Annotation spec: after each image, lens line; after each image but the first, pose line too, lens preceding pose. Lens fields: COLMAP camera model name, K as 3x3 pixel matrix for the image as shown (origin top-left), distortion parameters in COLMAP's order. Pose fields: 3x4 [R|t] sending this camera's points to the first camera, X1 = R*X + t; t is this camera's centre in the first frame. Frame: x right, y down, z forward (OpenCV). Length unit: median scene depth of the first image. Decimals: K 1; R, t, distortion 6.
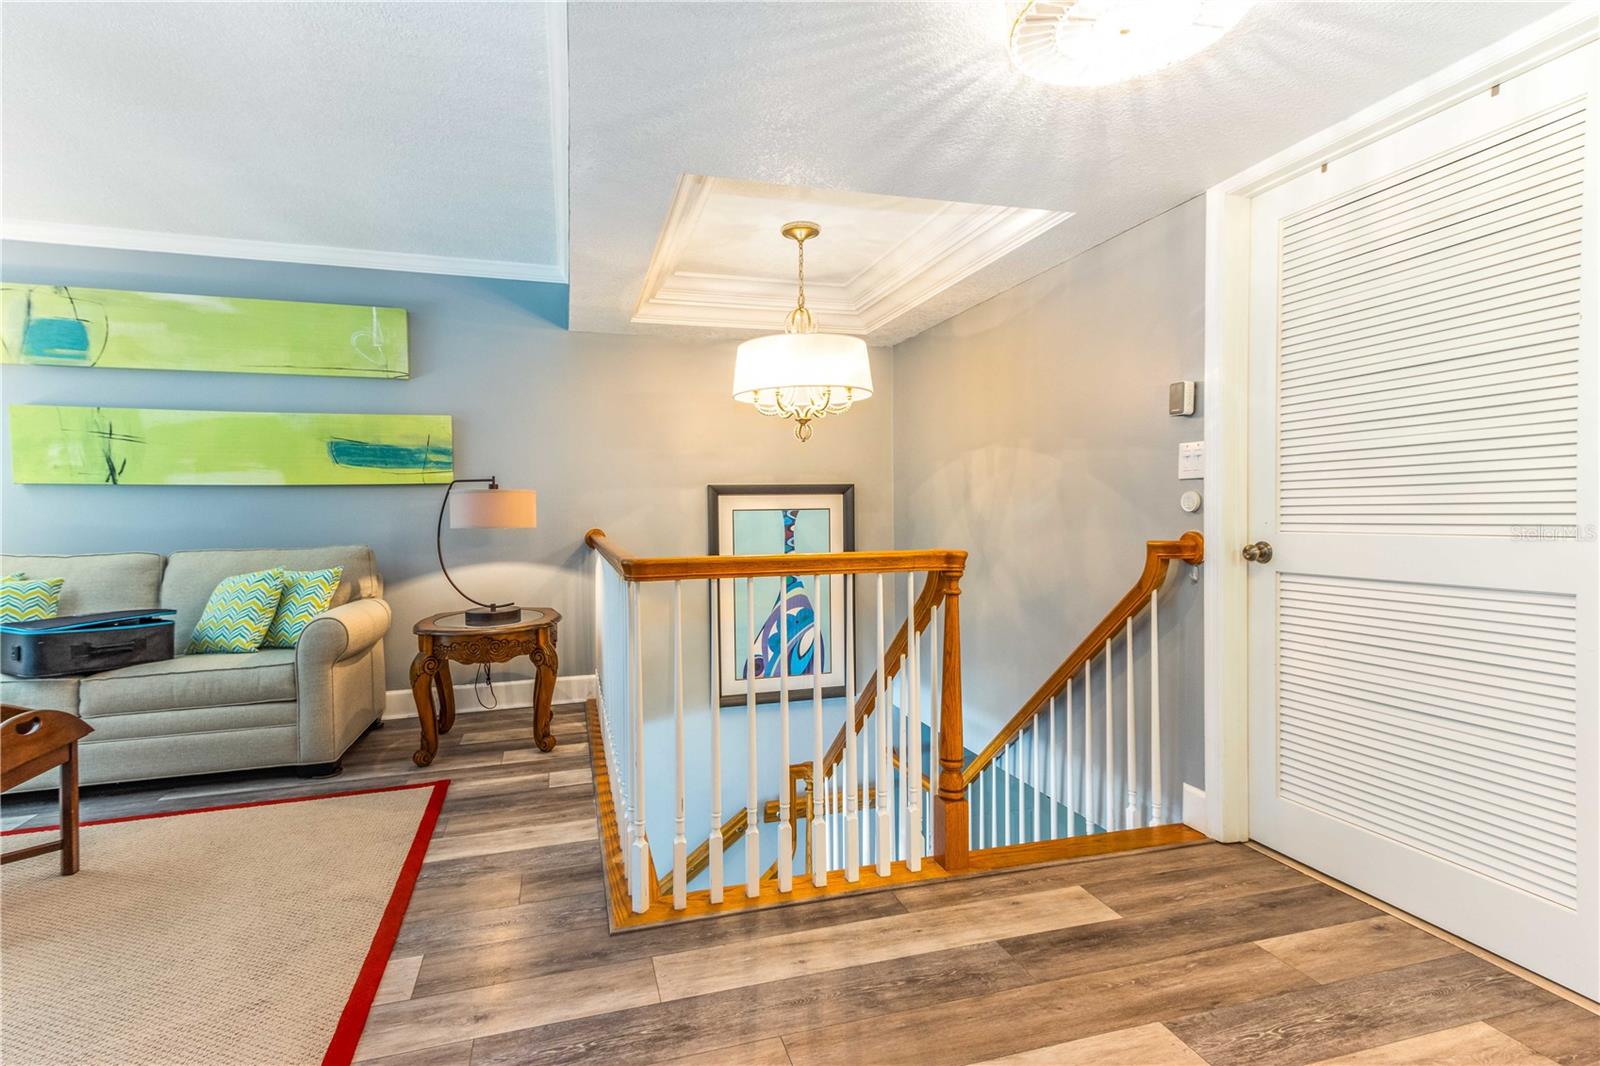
lens RADIAL K [[766.0, 0, 777.6], [0, 766.0, 527.0], [0, 0, 1]] dist [0.015745, 0.001296]
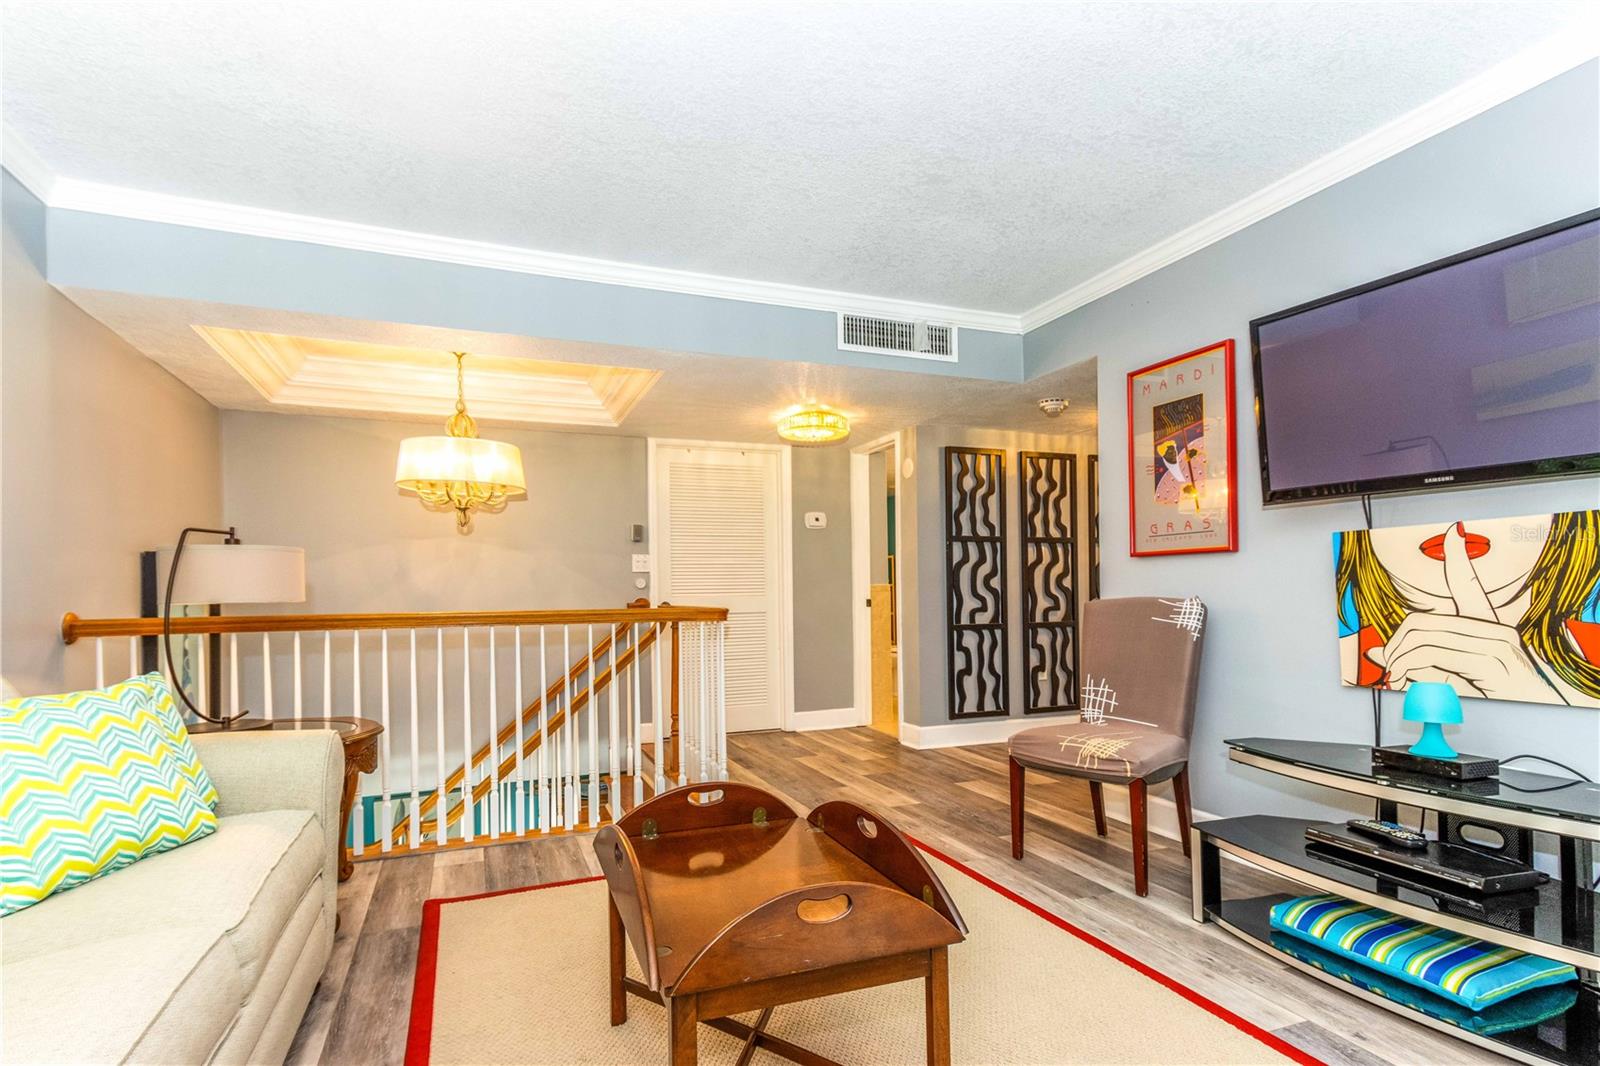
lens RADIAL K [[782.4, 0, 799.2], [0, 782.4, 594.7], [0, 0, 1]] dist [0.016895, 0.000313]
pose [[-0.118011, 0.008252, 0.992978, -1.119057], [0.034313, 0.999402, -0.004227, 0.013531], [-0.992419, 0.033573, -0.118223, 0.588291]]
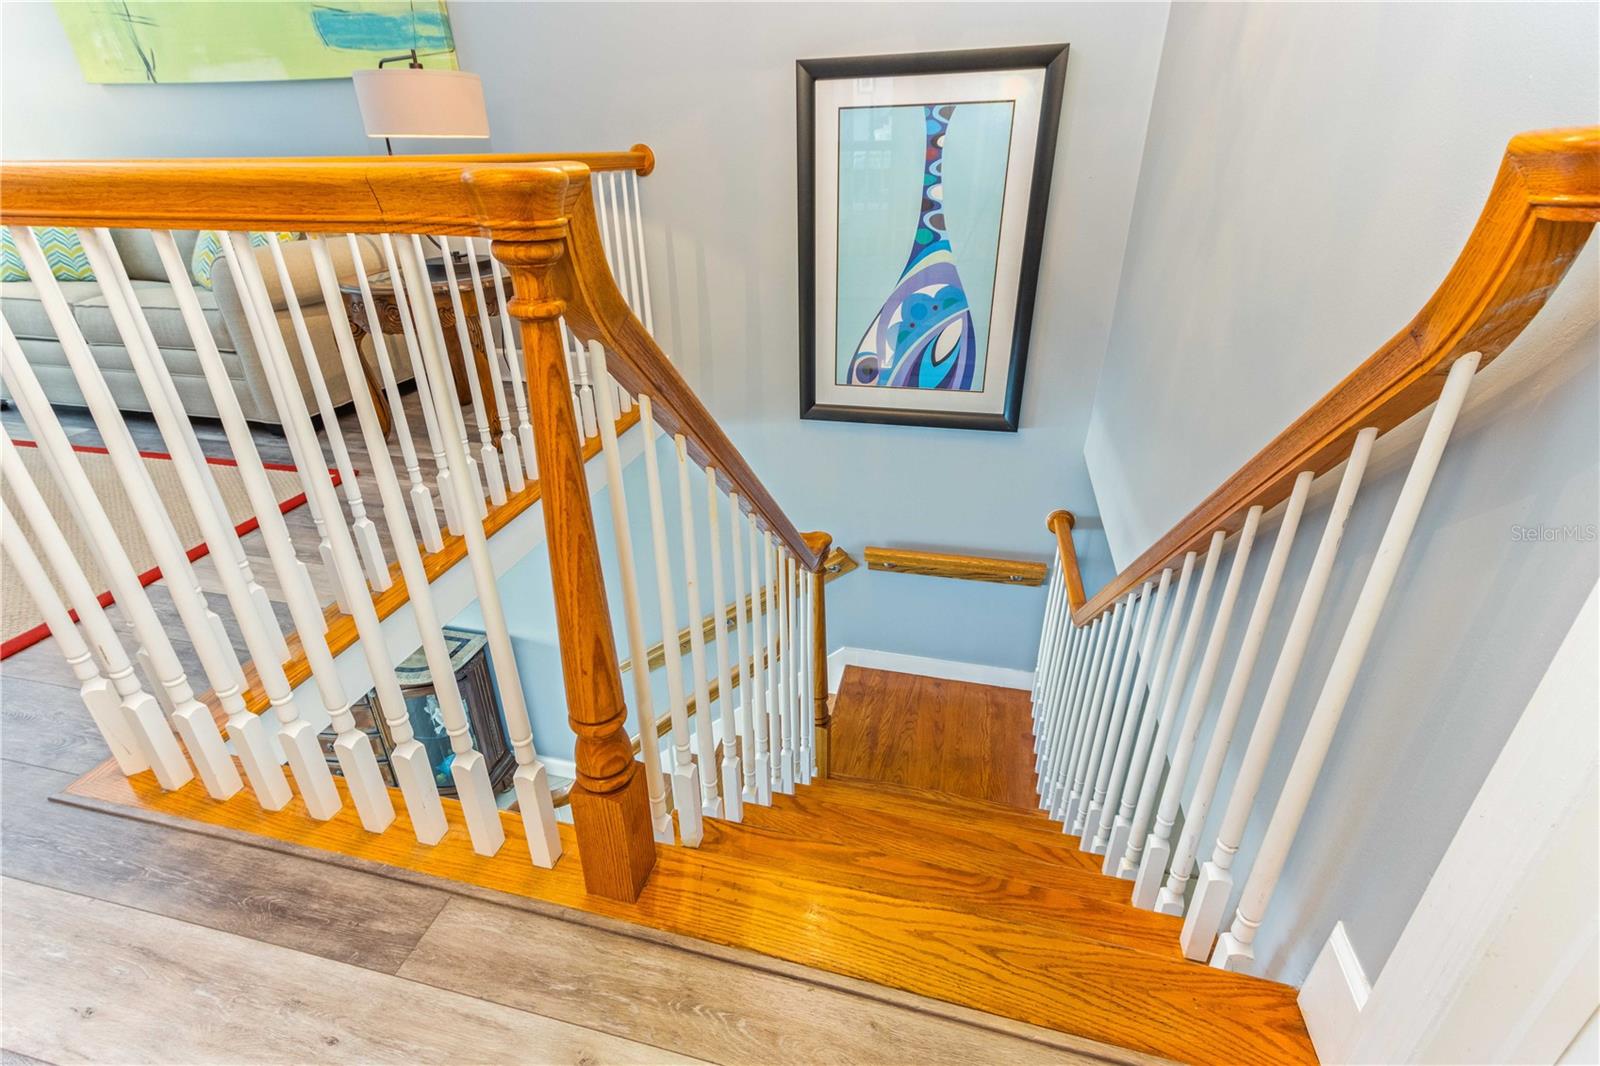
lens RADIAL K [[766.0, 0, 777.6], [0, 766.0, 527.0], [0, 0, 1]] dist [0.015745, 0.001296]
pose [[0.865076, 0.219745, -0.450949, 0.304581], [-0.004097, 0.902015, 0.431686, 0.017727], [0.501624, -0.371594, 0.781212, 0.474782]]
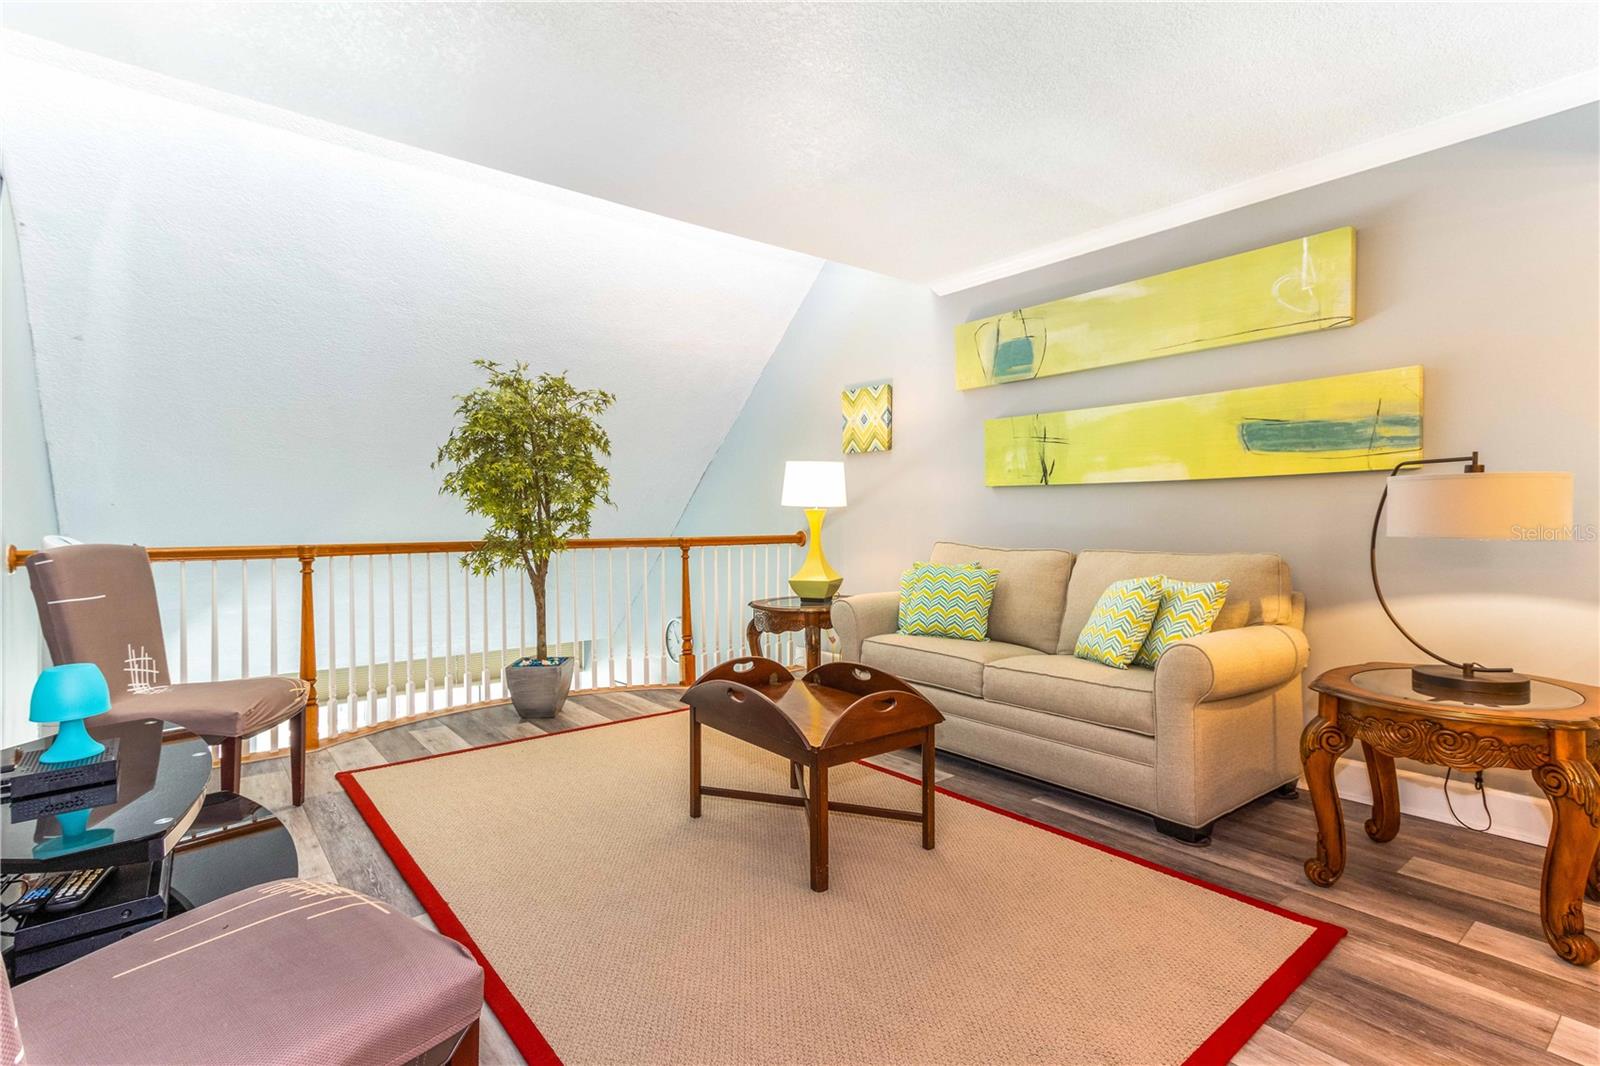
lens RADIAL K [[766.0, 0, 777.6], [0, 766.0, 527.0], [0, 0, 1]] dist [0.015745, 0.001296]
pose [[0.369589, 0.021838, -0.928939, -0.007649], [-0.019952, 0.999680, 0.015563, -0.005842], [0.928981, 0.012782, 0.369907, 0.272252]]
